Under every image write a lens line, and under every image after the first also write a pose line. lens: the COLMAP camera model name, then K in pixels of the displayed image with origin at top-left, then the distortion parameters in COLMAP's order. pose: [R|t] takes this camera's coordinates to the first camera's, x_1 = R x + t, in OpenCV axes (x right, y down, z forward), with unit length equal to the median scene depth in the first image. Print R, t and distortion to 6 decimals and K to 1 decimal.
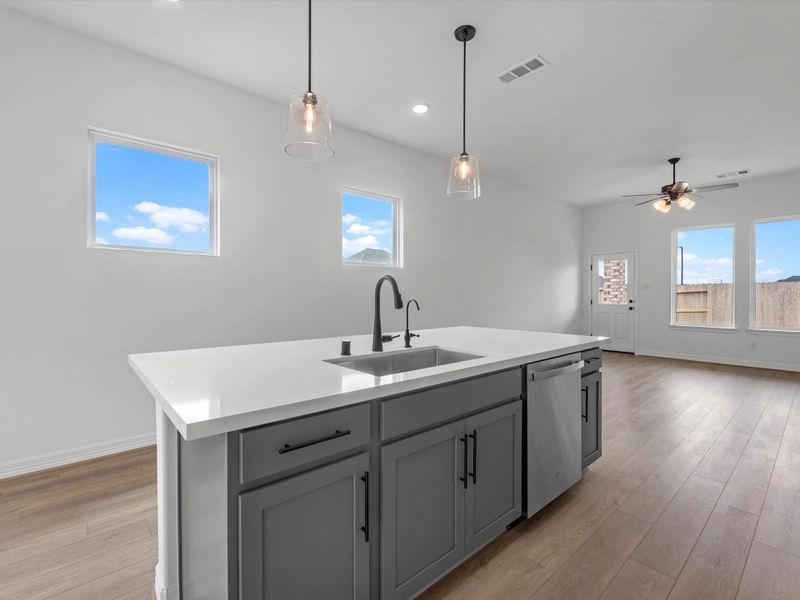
lens RADIAL K [[367.1, 0, 399.1], [0, 367.1, 289.8], [0, 0, 1]] dist [0.001986, 0.000369]
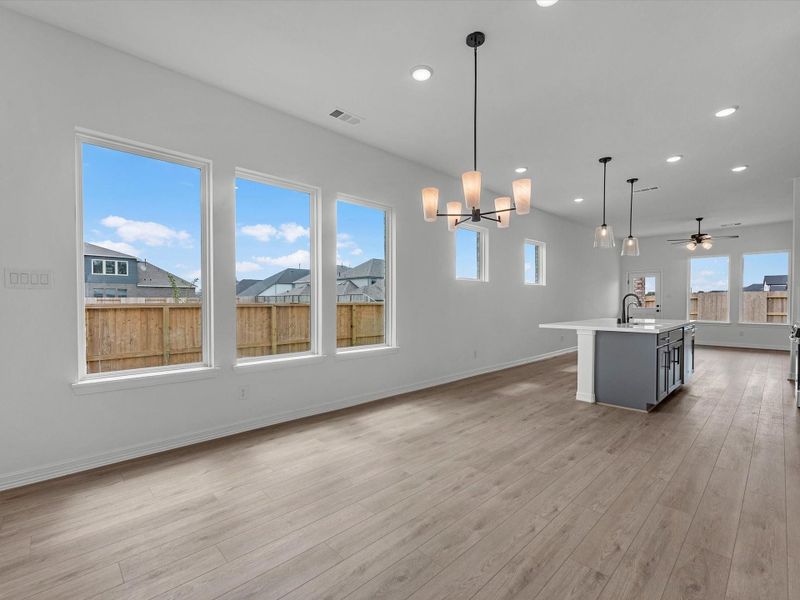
lens RADIAL K [[367.1, 0, 411.5], [0, 367.1, 304.2], [0, 0, 1]] dist [0.001986, 0.000369]
pose [[0.997566, -0.003569, 0.069644, -0.504160], [0.002263, 0.999820, 0.018823, -0.005157], [-0.069699, -0.018620, 0.997394, -0.427539]]
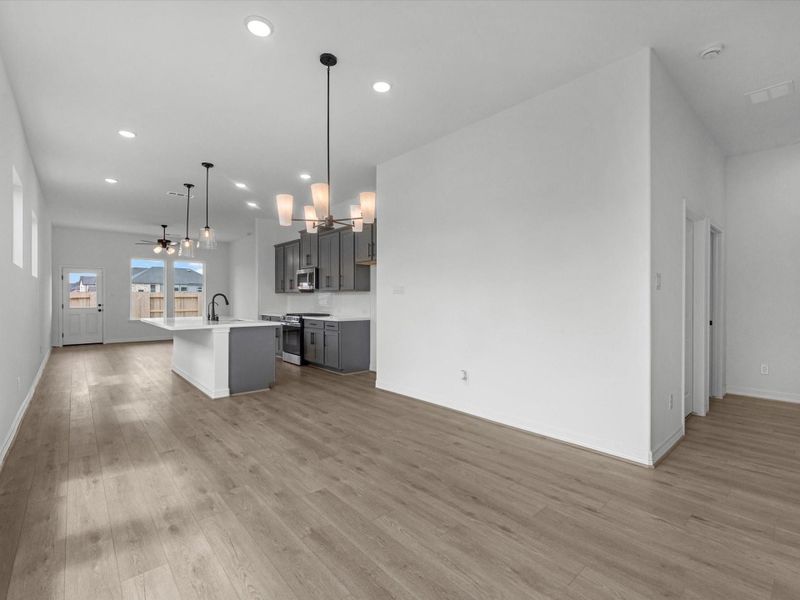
lens RADIAL K [[367.1, 0, 400.0], [0, 367.1, 300.6], [0, 0, 1]] dist [0.001986, 0.000369]
pose [[-0.007327, -0.001863, 0.999971, -0.834450], [-0.012886, 0.999915, 0.001769, -0.002221], [-0.999890, -0.012873, -0.007351, -0.114490]]
